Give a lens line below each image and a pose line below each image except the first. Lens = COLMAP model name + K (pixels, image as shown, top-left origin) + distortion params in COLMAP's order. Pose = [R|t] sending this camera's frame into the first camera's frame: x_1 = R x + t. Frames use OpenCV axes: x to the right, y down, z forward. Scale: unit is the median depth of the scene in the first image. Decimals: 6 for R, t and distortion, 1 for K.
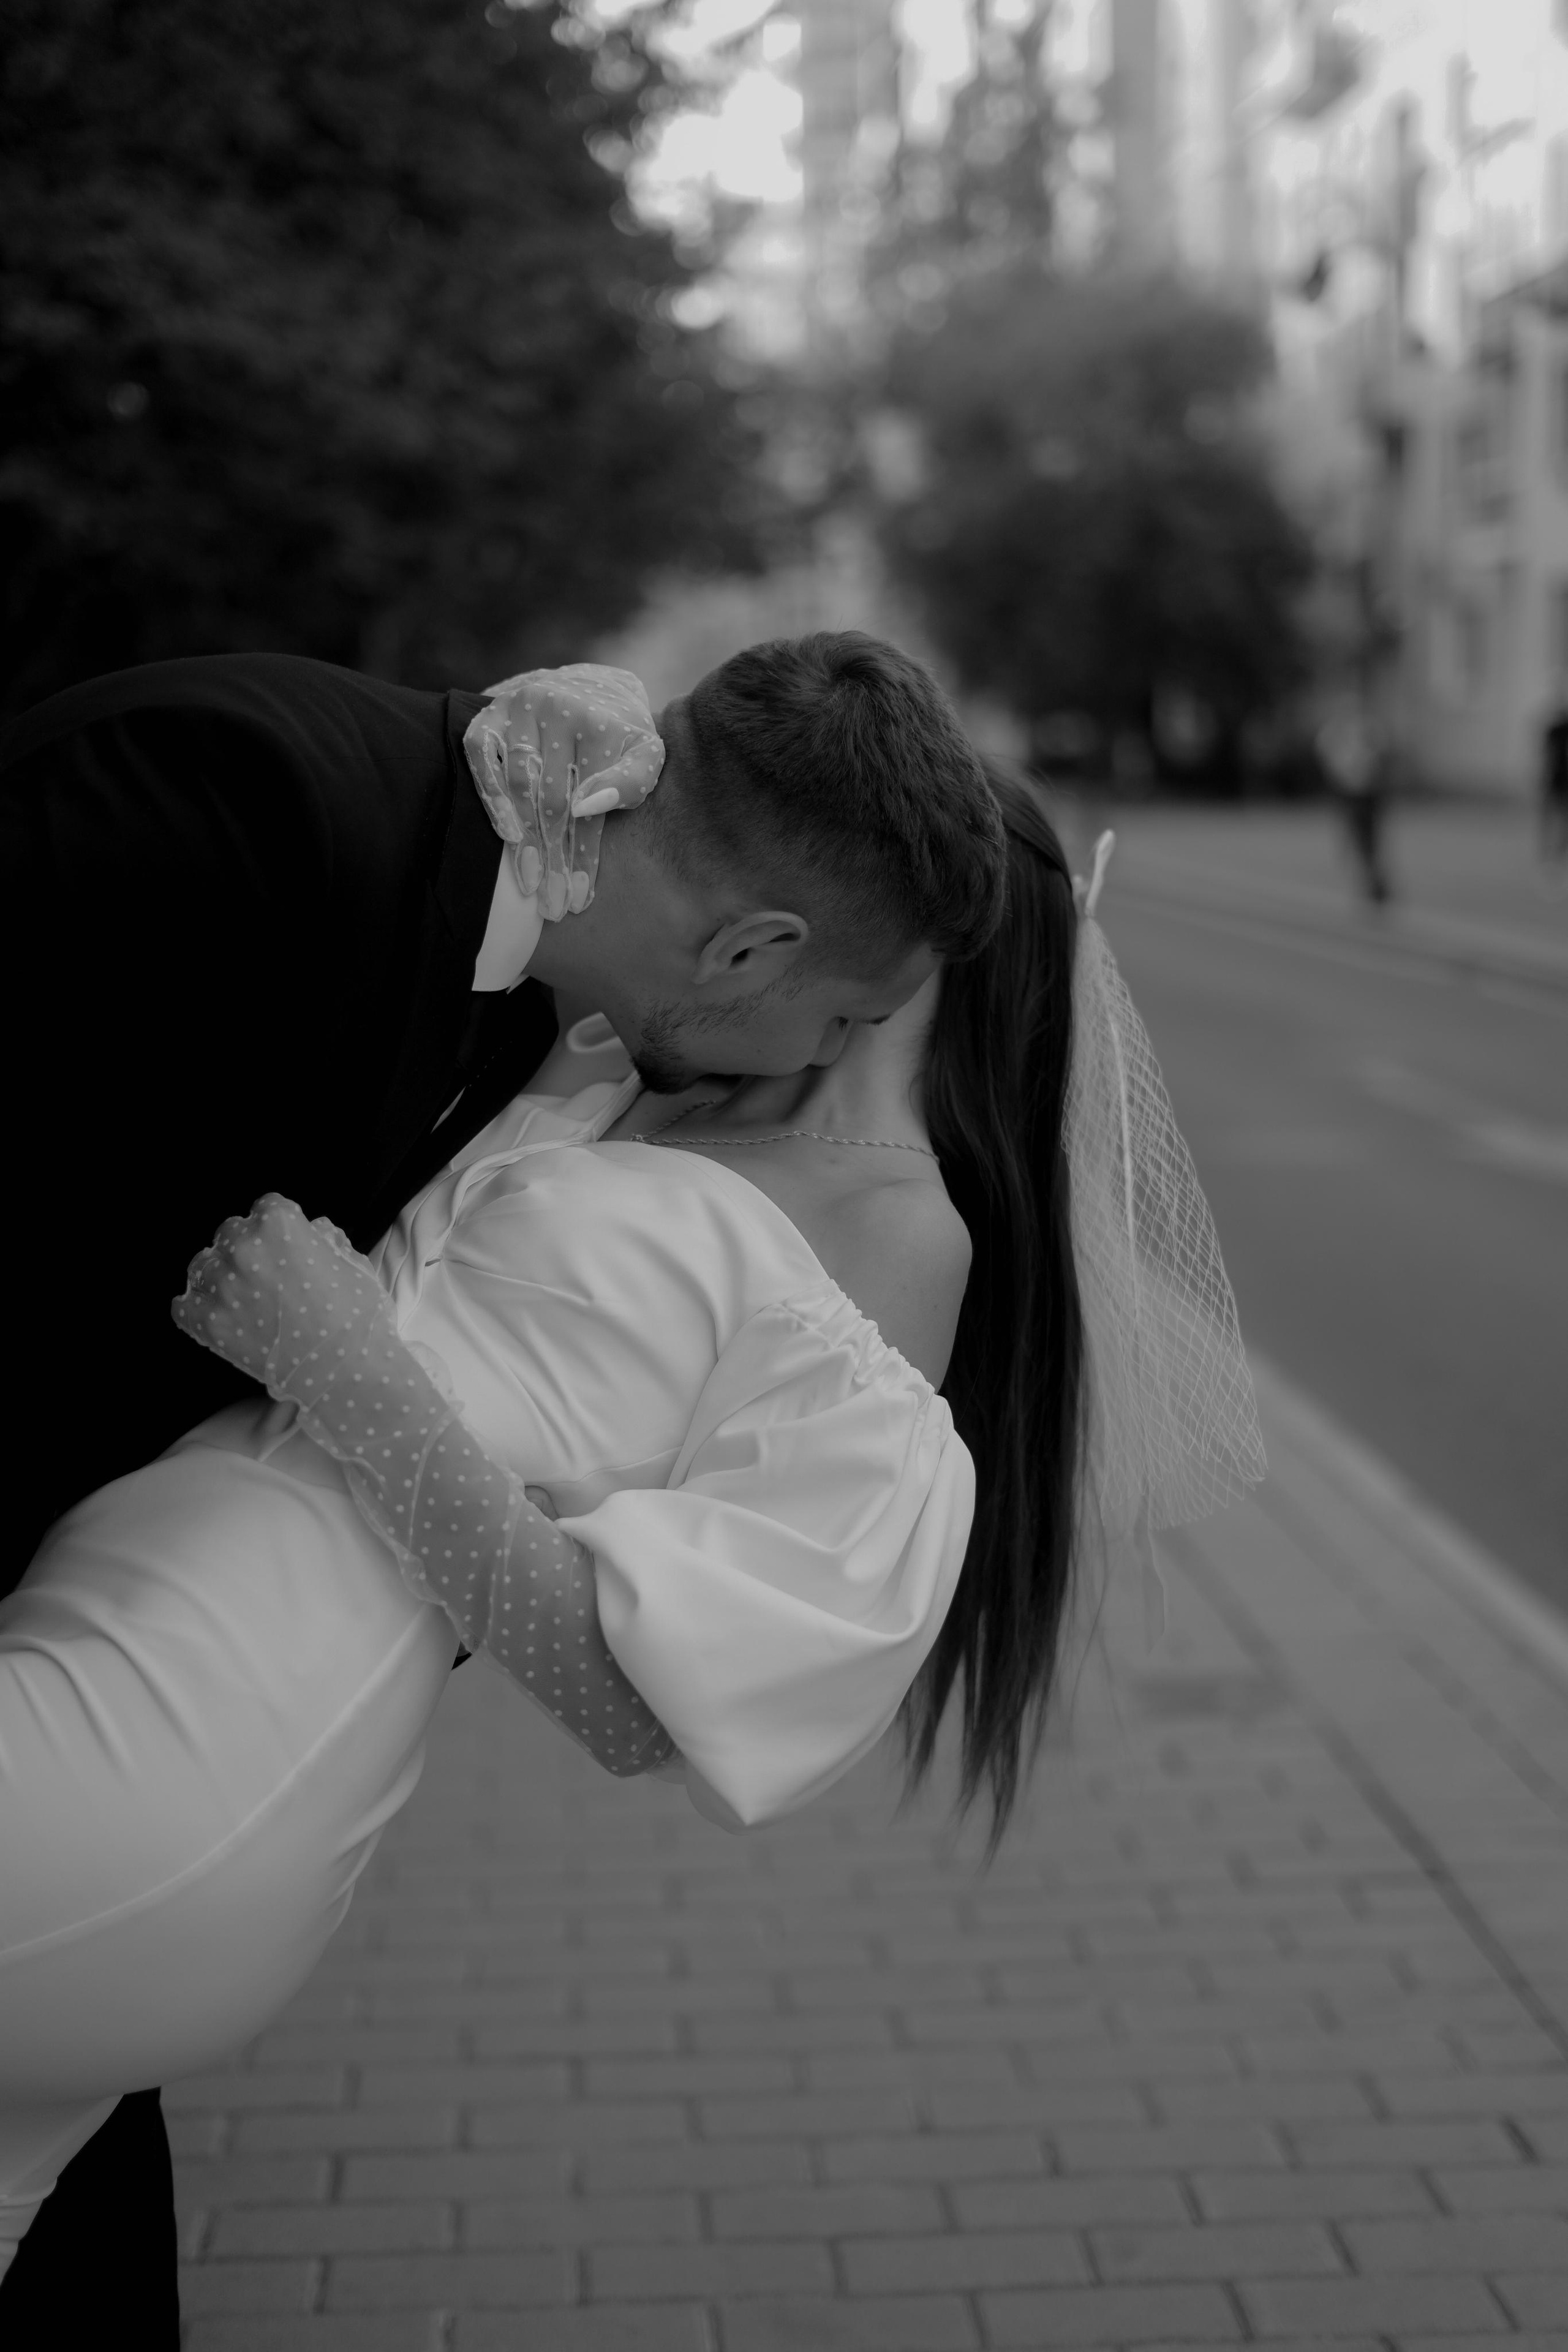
lens RADIAL K [[3534.6, 0, 784.0], [0, 3534.6, 1176.0], [0, 0, 1]] dist [0.006567, -0.001901]
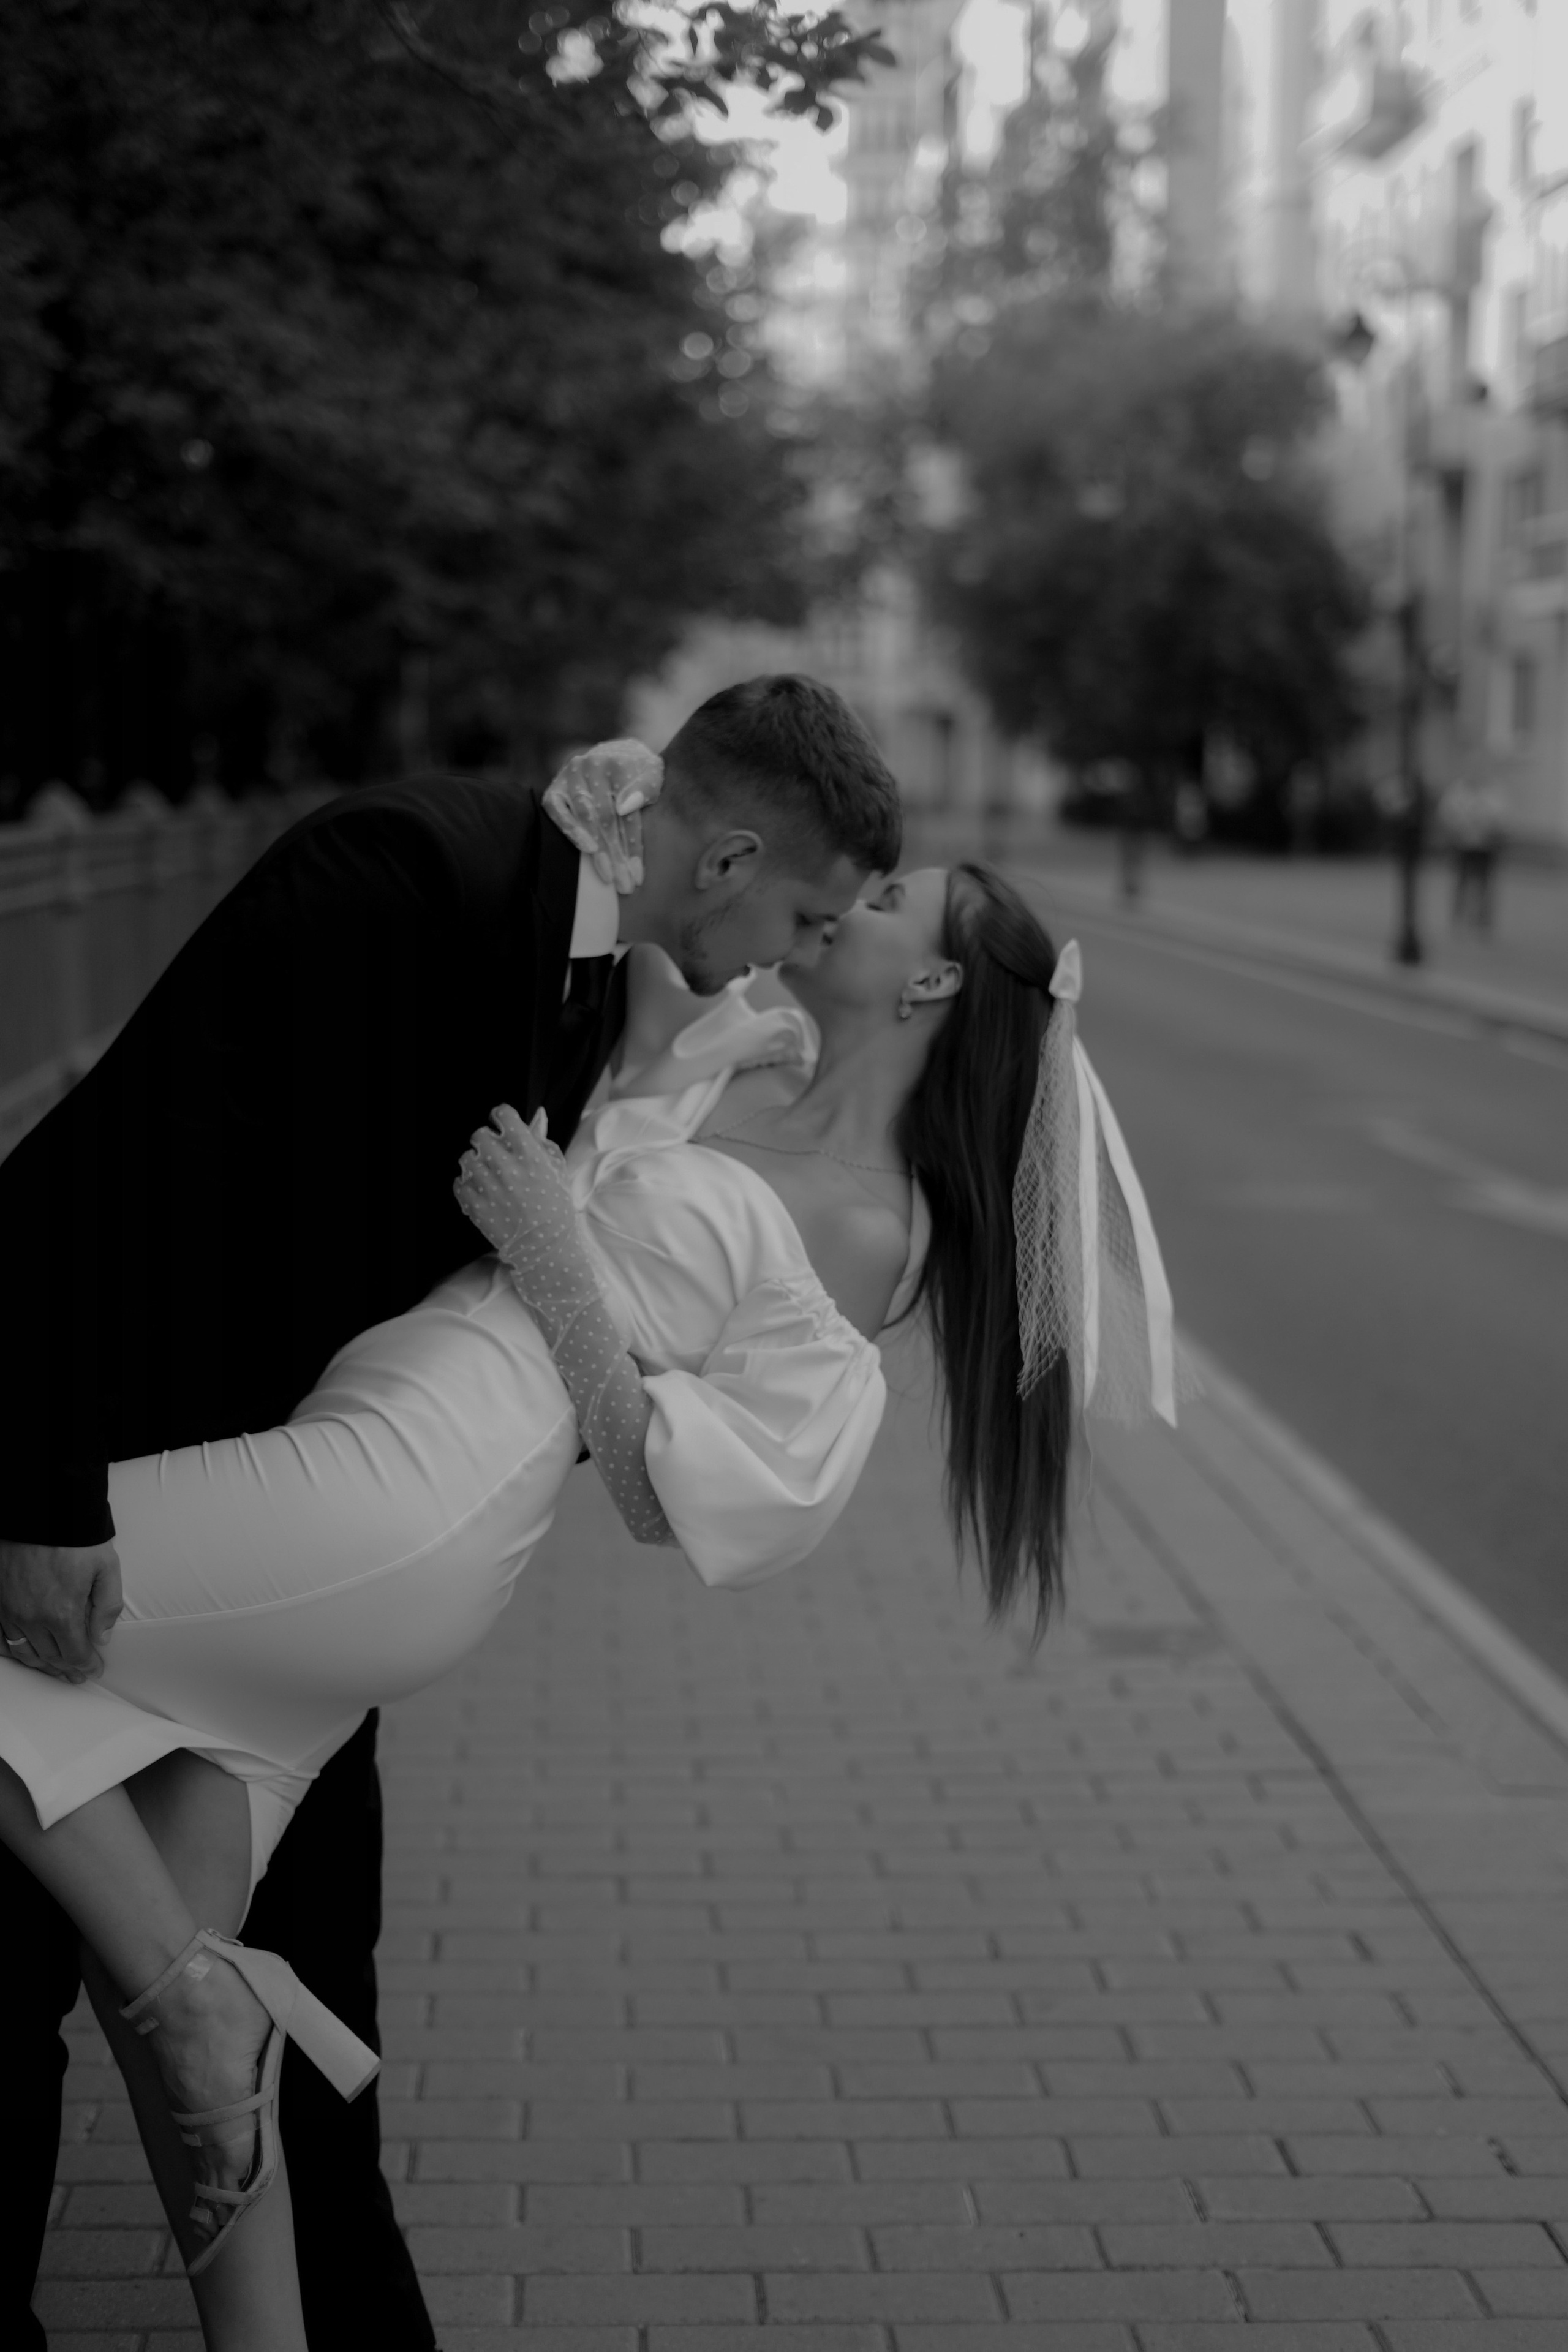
lens RADIAL K [[3725.0, 0, 777.8], [0, 3725.0, 1165.6], [0, 0, 1]] dist [-0.010823, 0.088157]
pose [[0.999652, 0.025066, -0.008198, 0.000426], [-0.025203, 0.999539, -0.016951, 0.005076], [0.007770, 0.017152, 0.999823, -0.093755]]
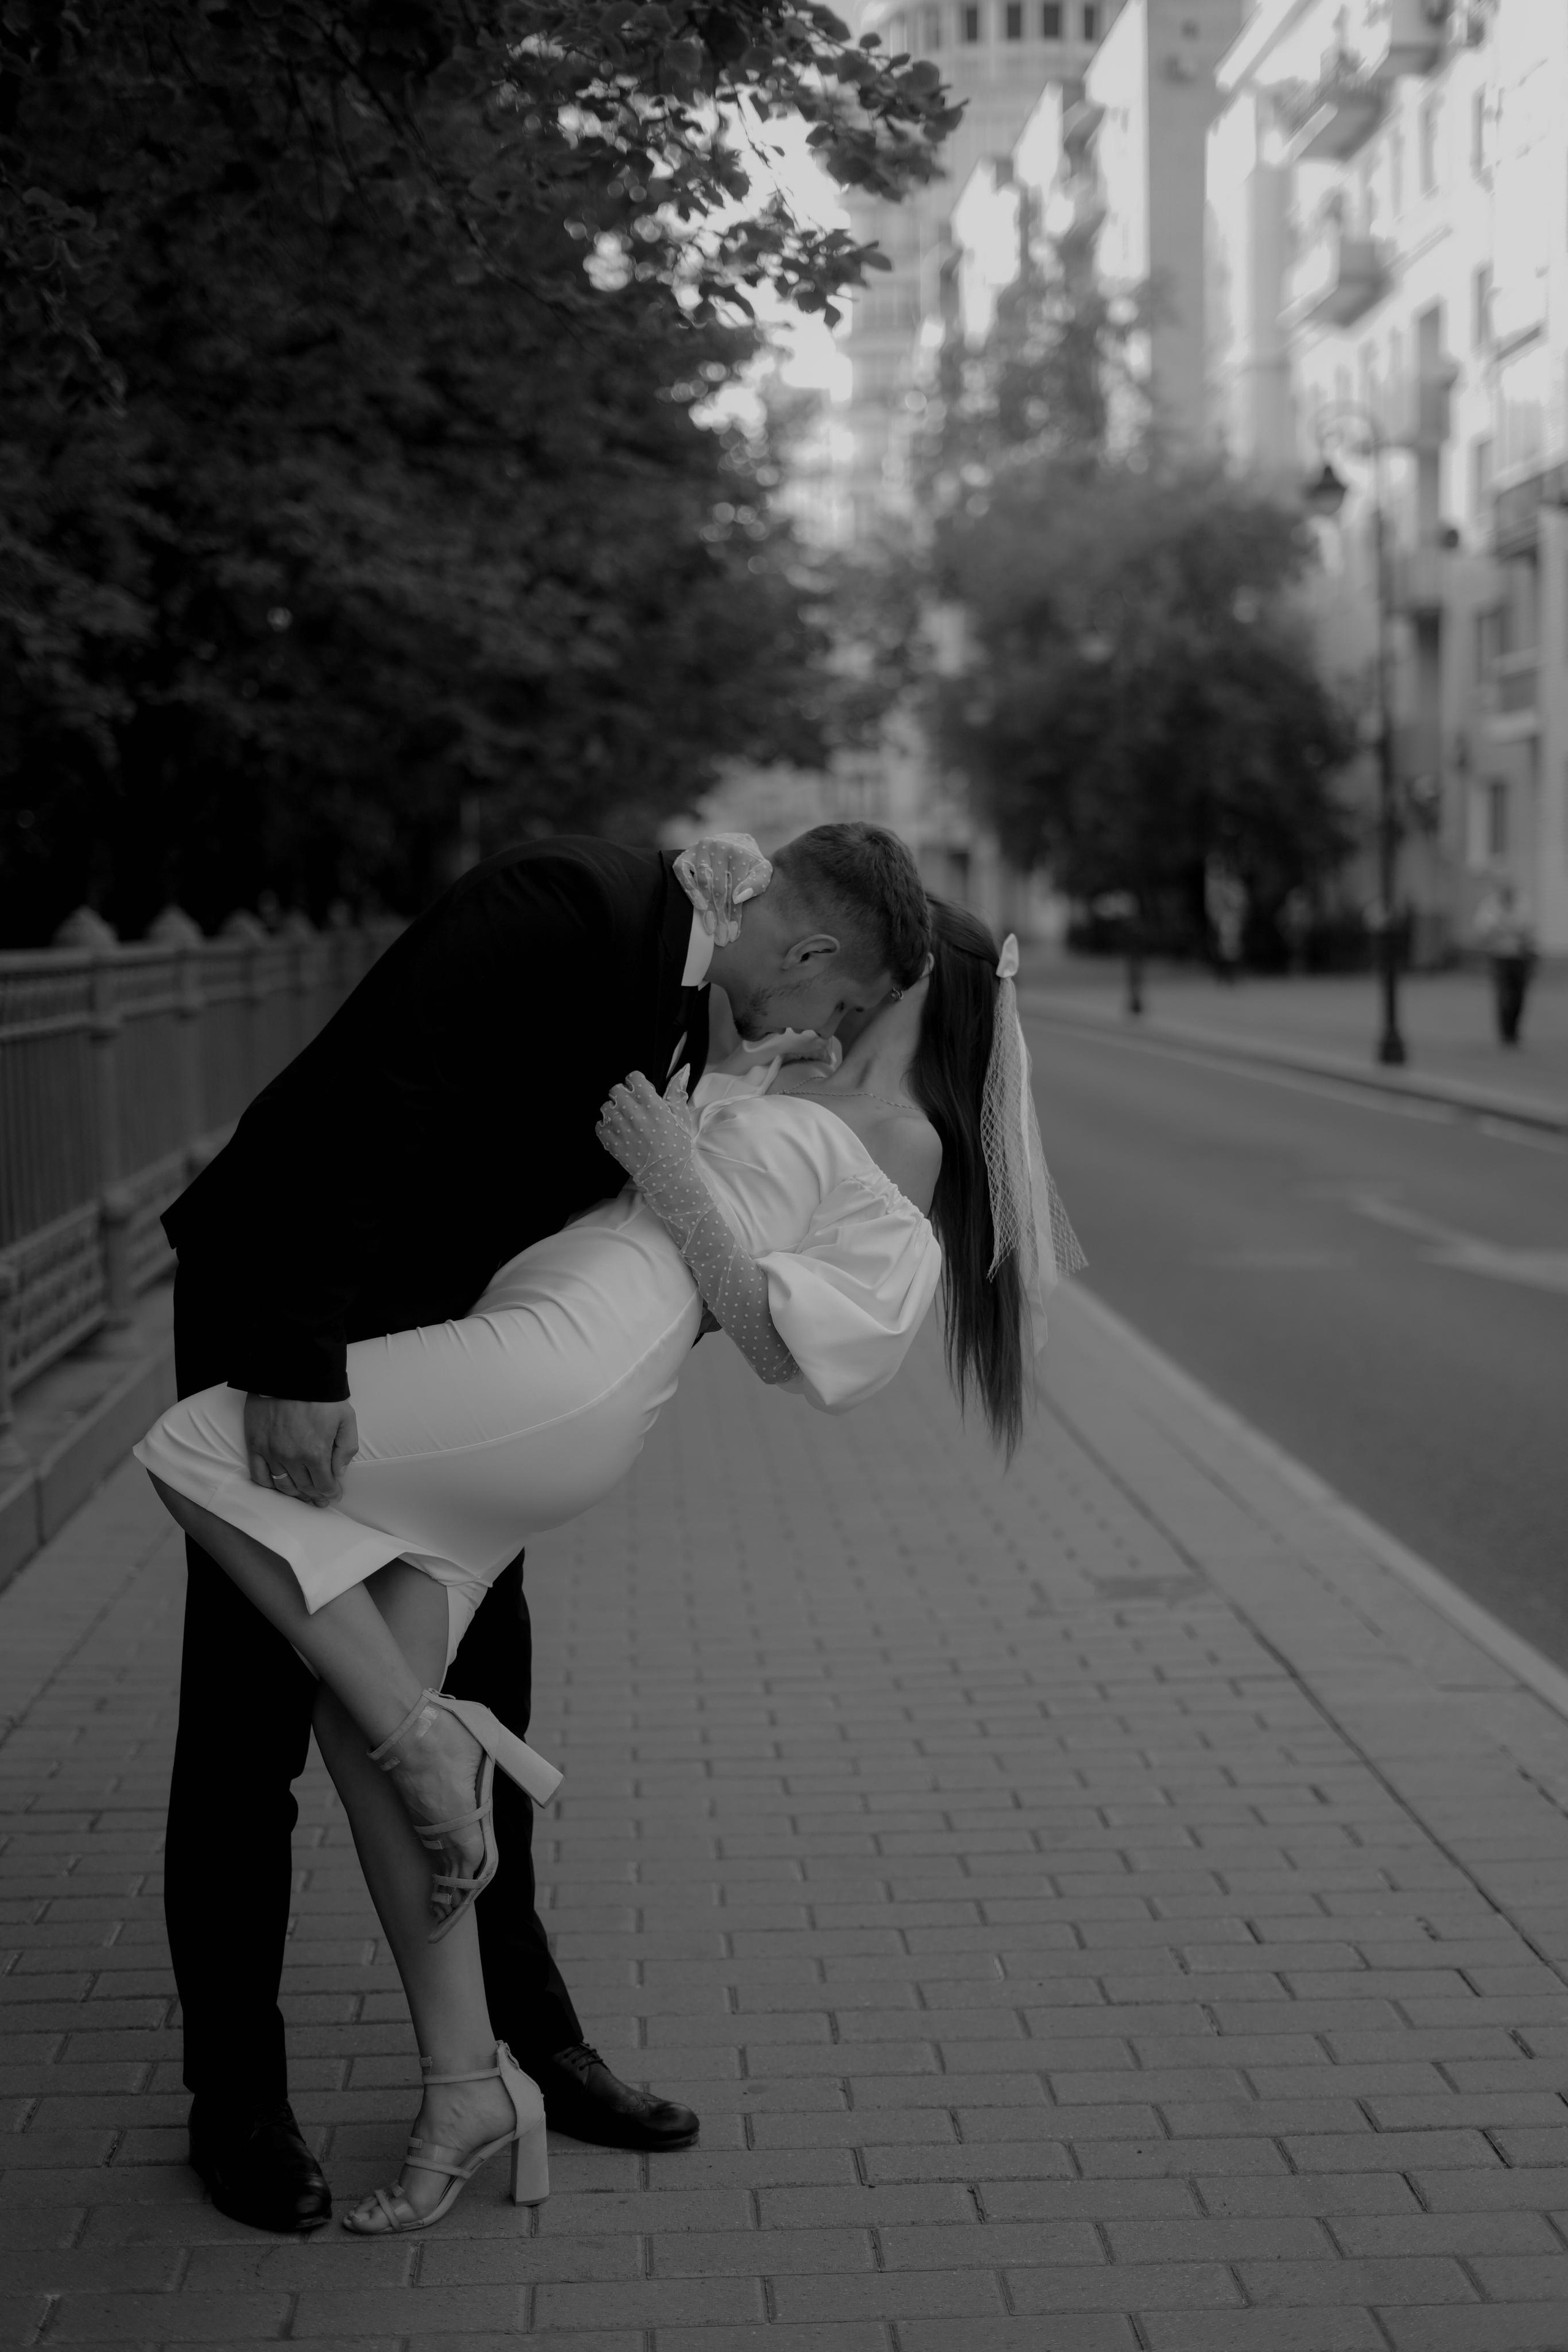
lens RADIAL K [[3534.6, 0, 784.0], [0, 3534.6, 1176.0], [0, 0, 1]] dist [0.006567, -0.001901]
pose [[0.999868, 0.000180, -0.016249, -0.000312], [-0.000967, 0.998825, -0.048446, 0.020709], [0.016222, 0.048456, 0.998694, -0.151037]]
